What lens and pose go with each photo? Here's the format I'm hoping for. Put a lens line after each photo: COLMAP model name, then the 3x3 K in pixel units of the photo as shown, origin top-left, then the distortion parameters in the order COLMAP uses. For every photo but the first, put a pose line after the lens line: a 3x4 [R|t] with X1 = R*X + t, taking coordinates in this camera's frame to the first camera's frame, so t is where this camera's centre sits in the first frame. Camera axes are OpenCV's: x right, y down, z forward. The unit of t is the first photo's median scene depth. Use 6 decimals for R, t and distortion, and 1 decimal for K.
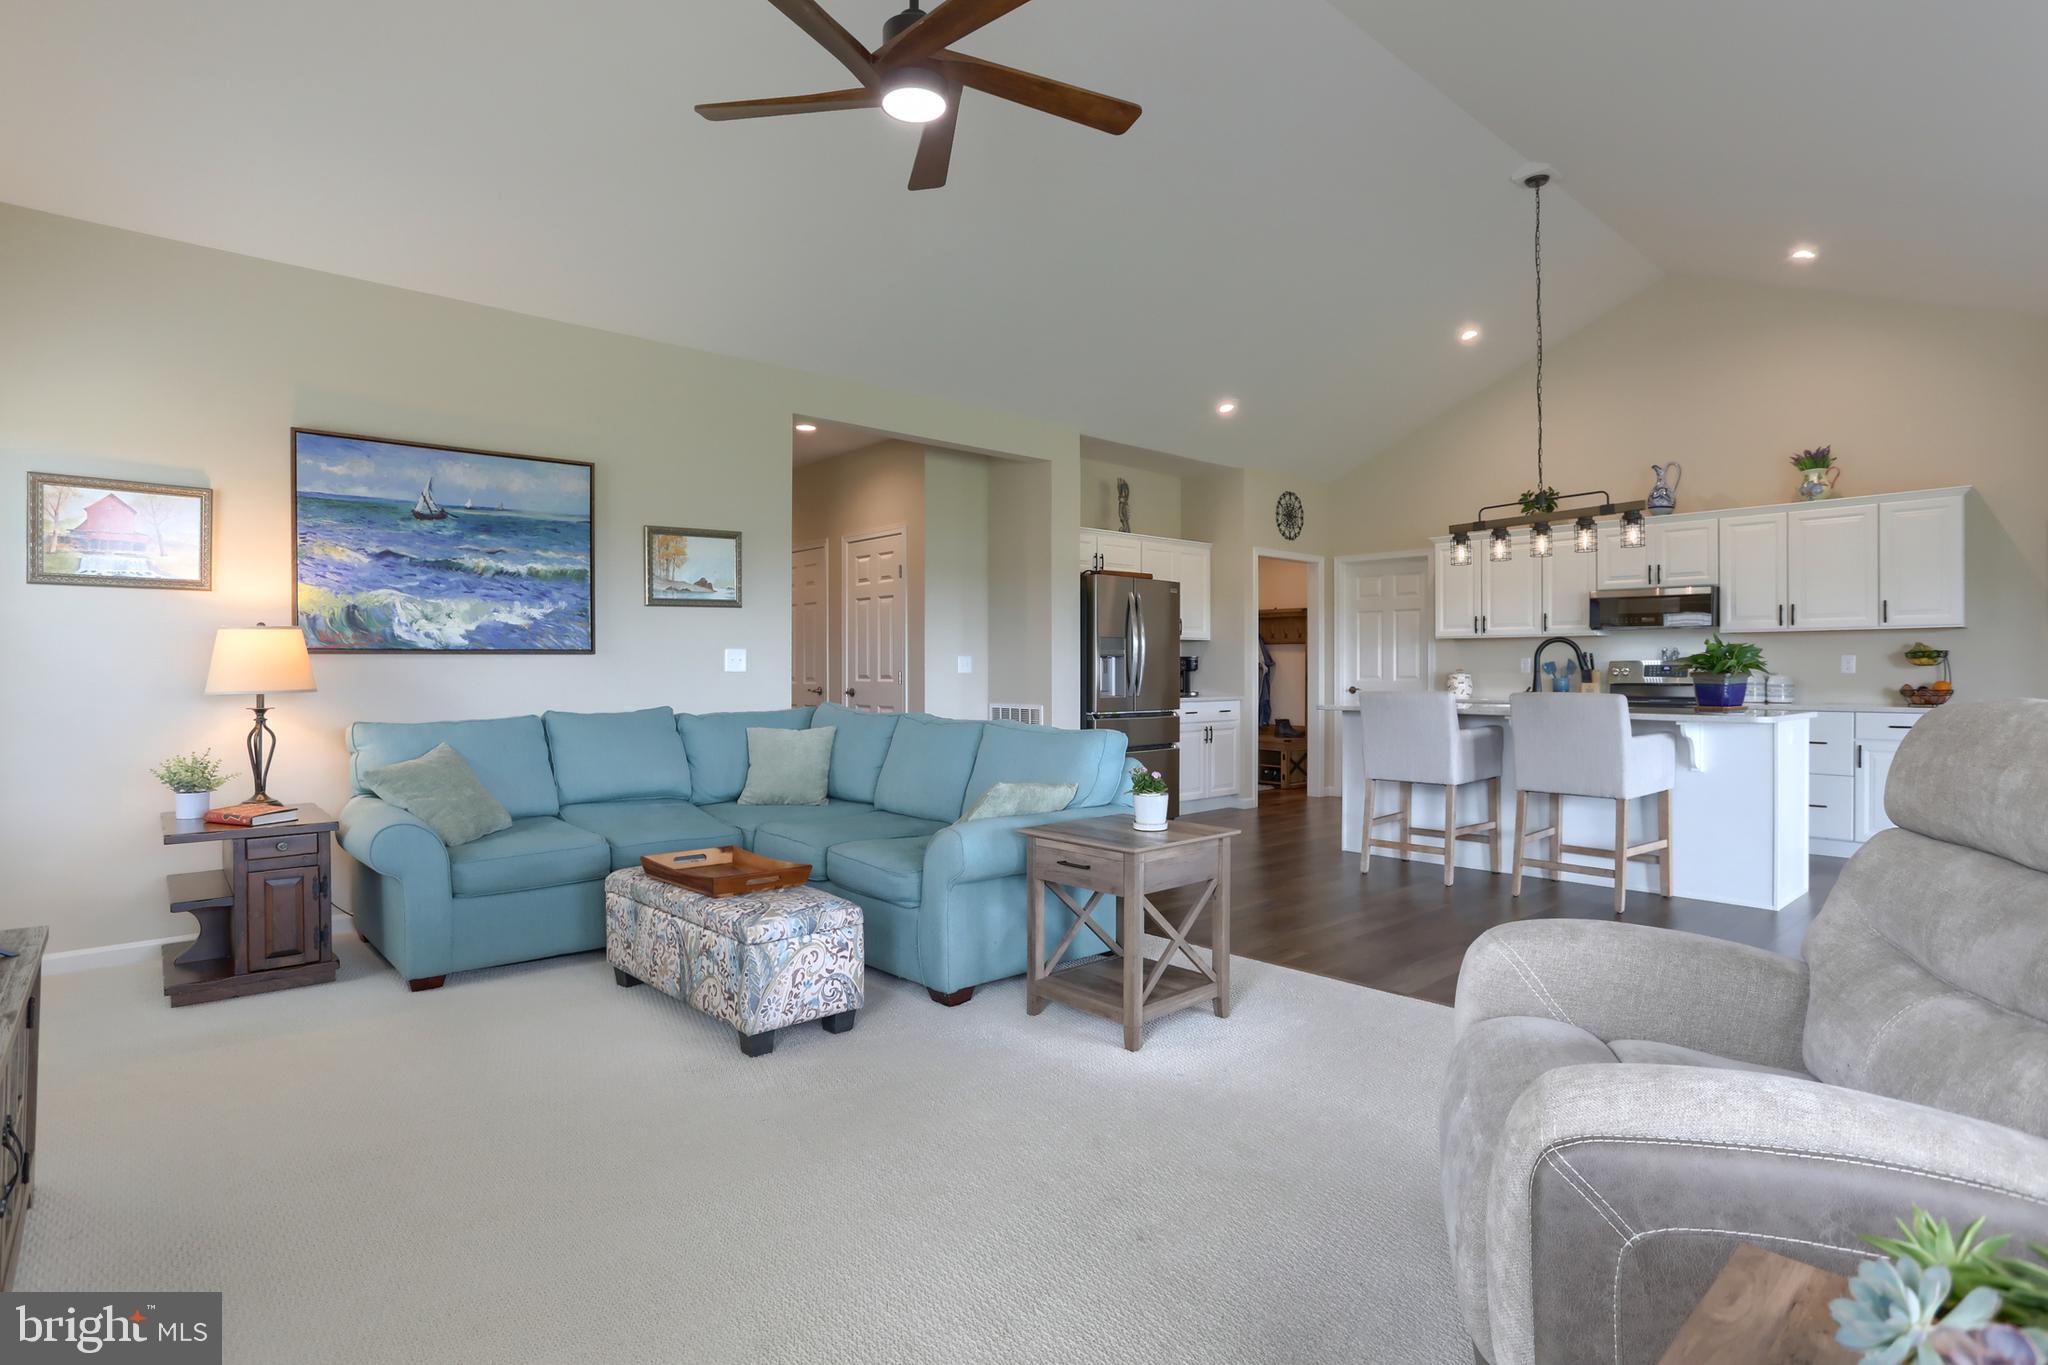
lens RADIAL K [[1062.4, 0, 1030.4], [0, 1062.4, 673.0], [0, 0, 1]] dist [-0.060168, 0.035855]
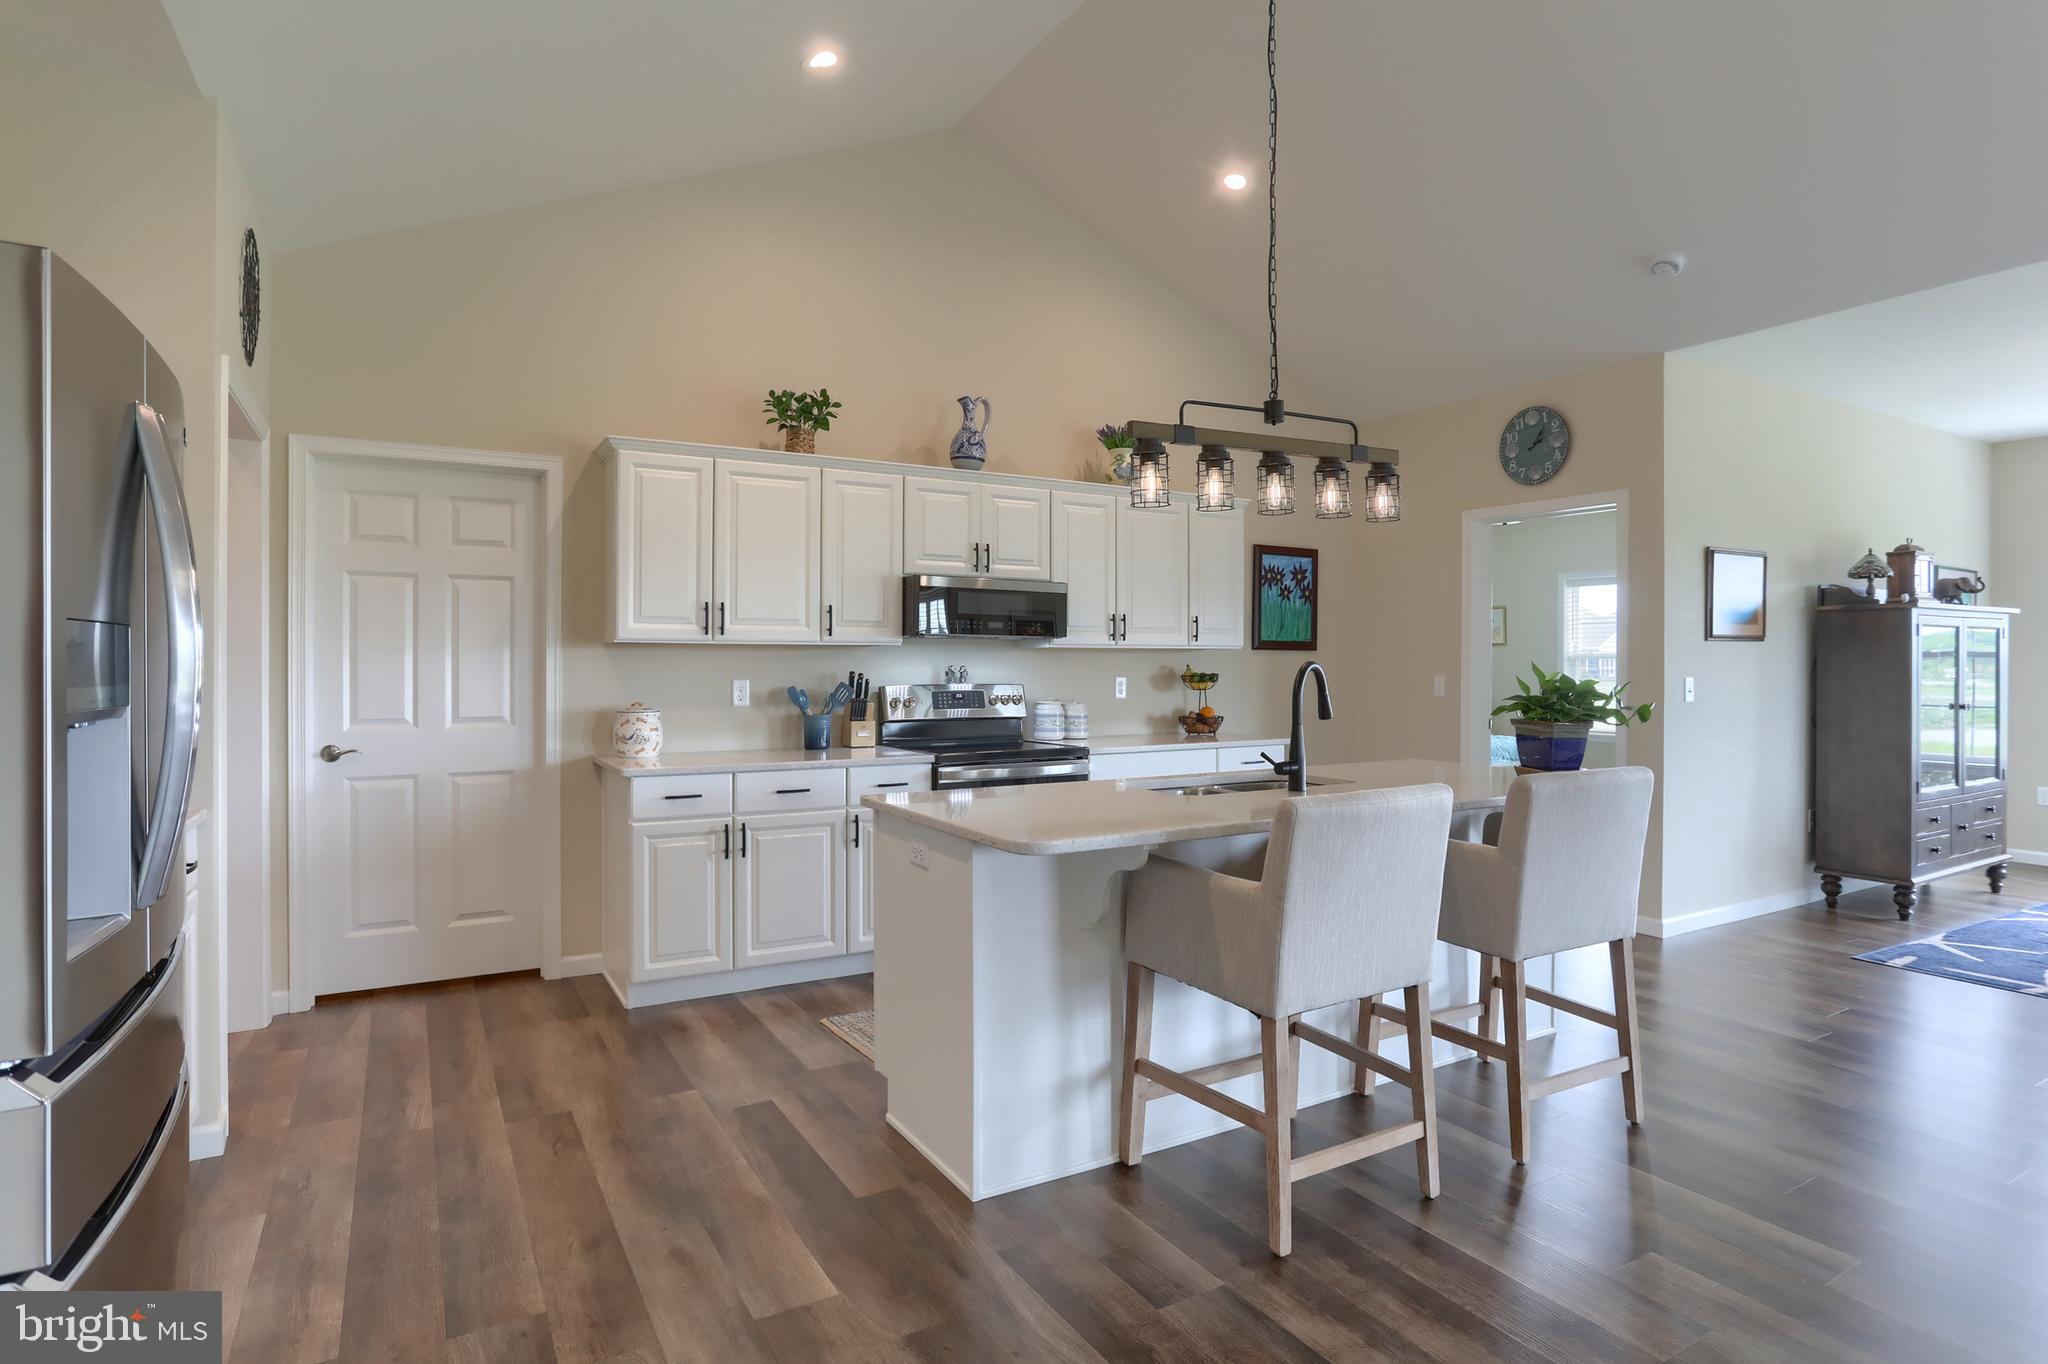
lens RADIAL K [[1062.4, 0, 1030.4], [0, 1062.4, 672.5], [0, 0, 1]] dist [-0.060168, 0.035855]
pose [[0.209101, -0.009190, 0.977851, -0.082546], [-0.000620, 0.999954, 0.009530, -0.033104], [-0.977894, -0.002599, 0.209086, 1.008243]]
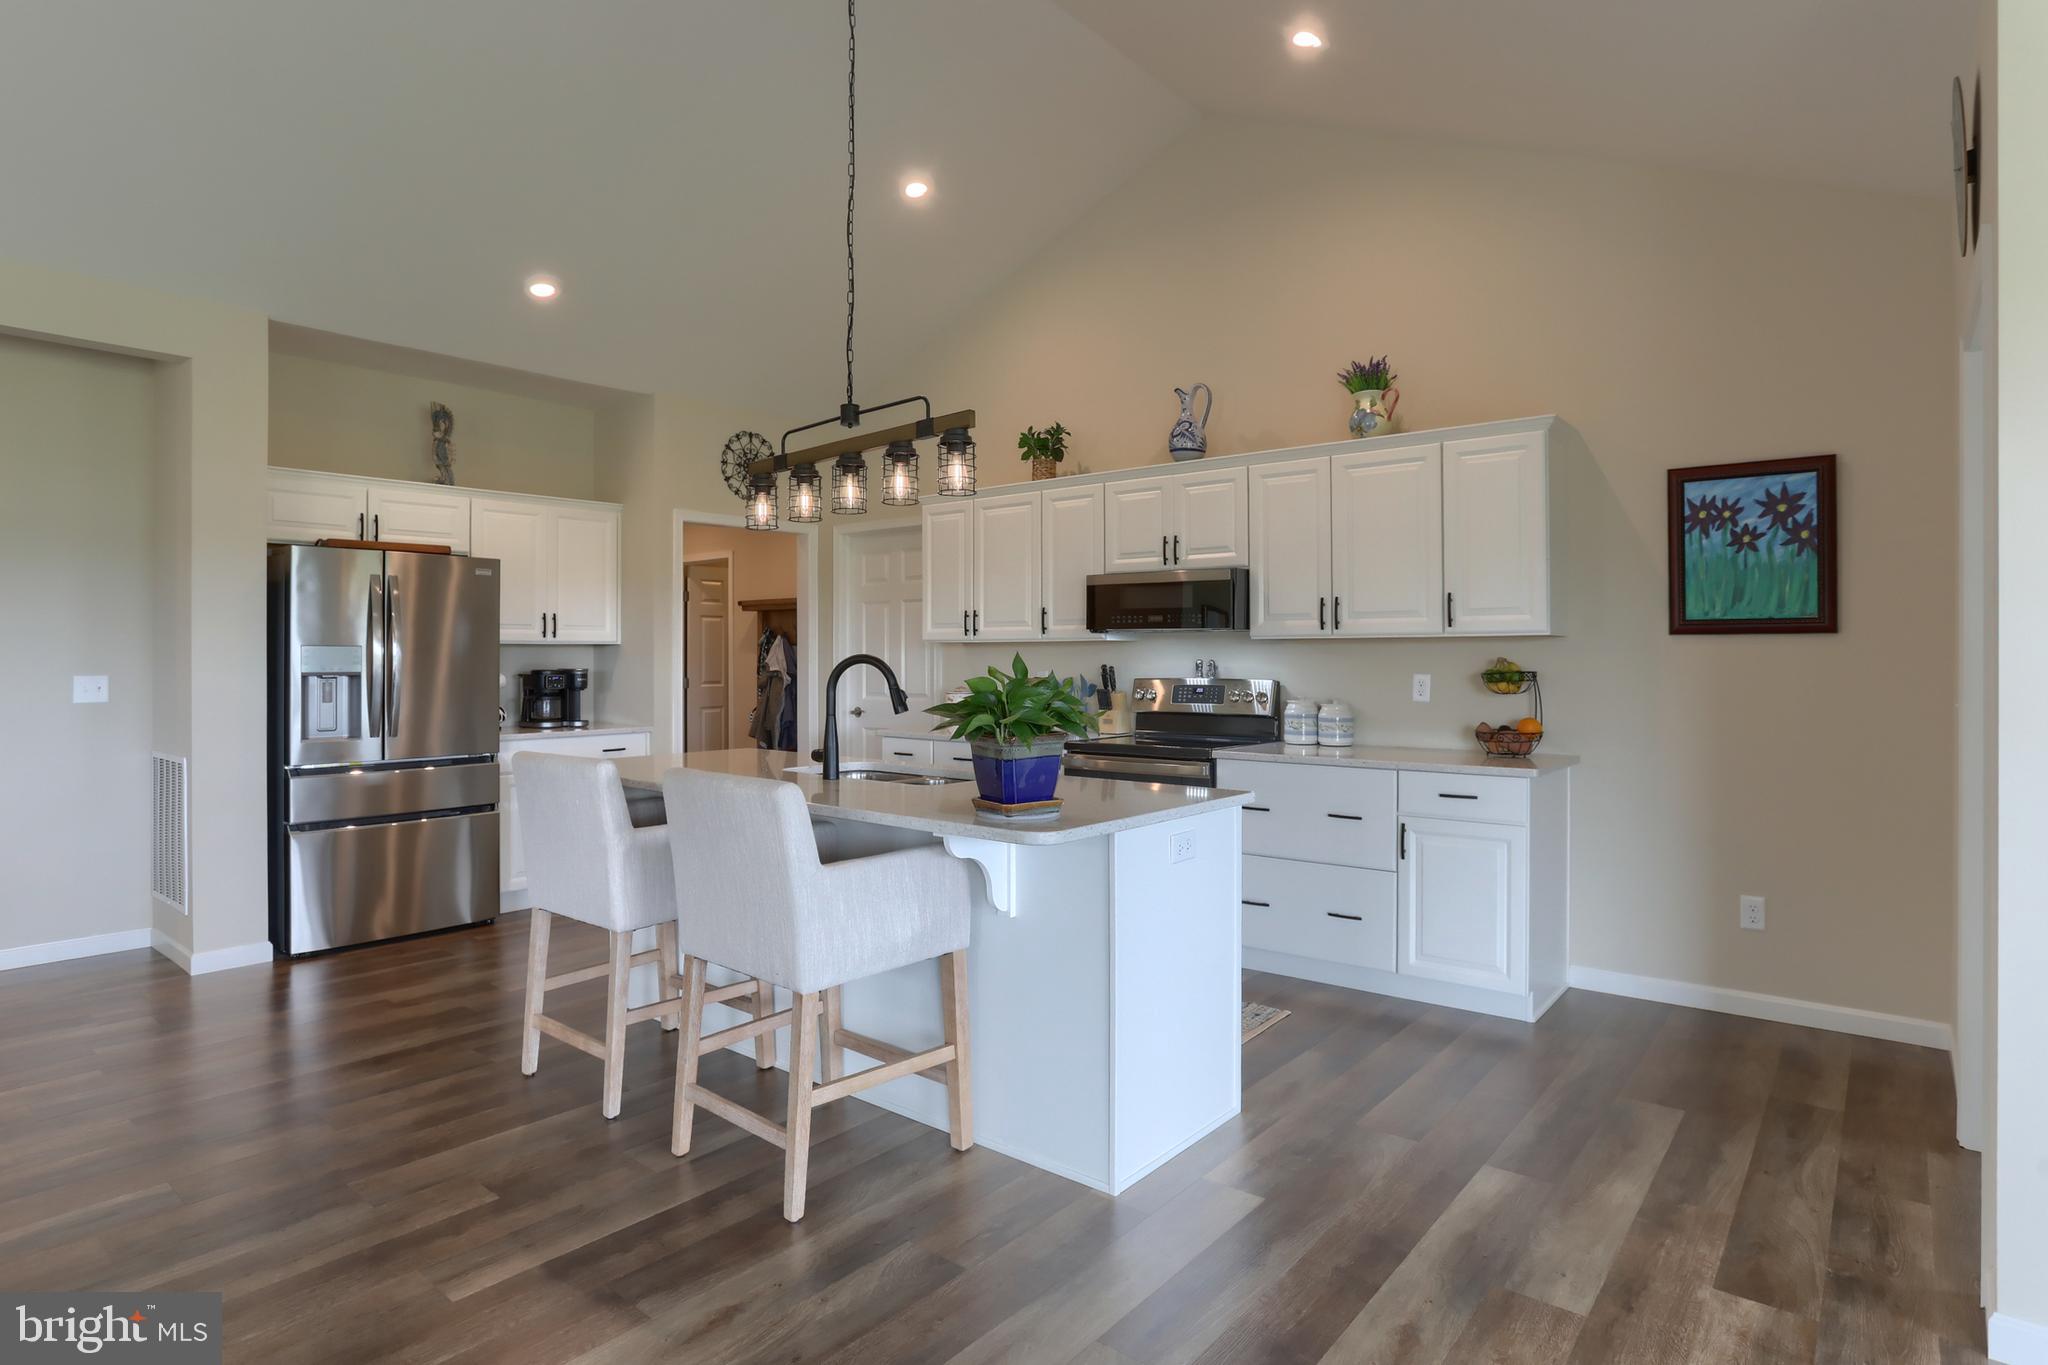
lens RADIAL K [[1095.3, 0, 1021.7], [0, 1095.3, 653.0], [0, 0, 1]] dist [-0.068882, 0.039024]
pose [[0.990086, -0.000315, 0.140460, 0.495643], [0.001068, 0.999985, -0.005284, -0.031125], [-0.140457, 0.005381, 0.990072, 0.394938]]
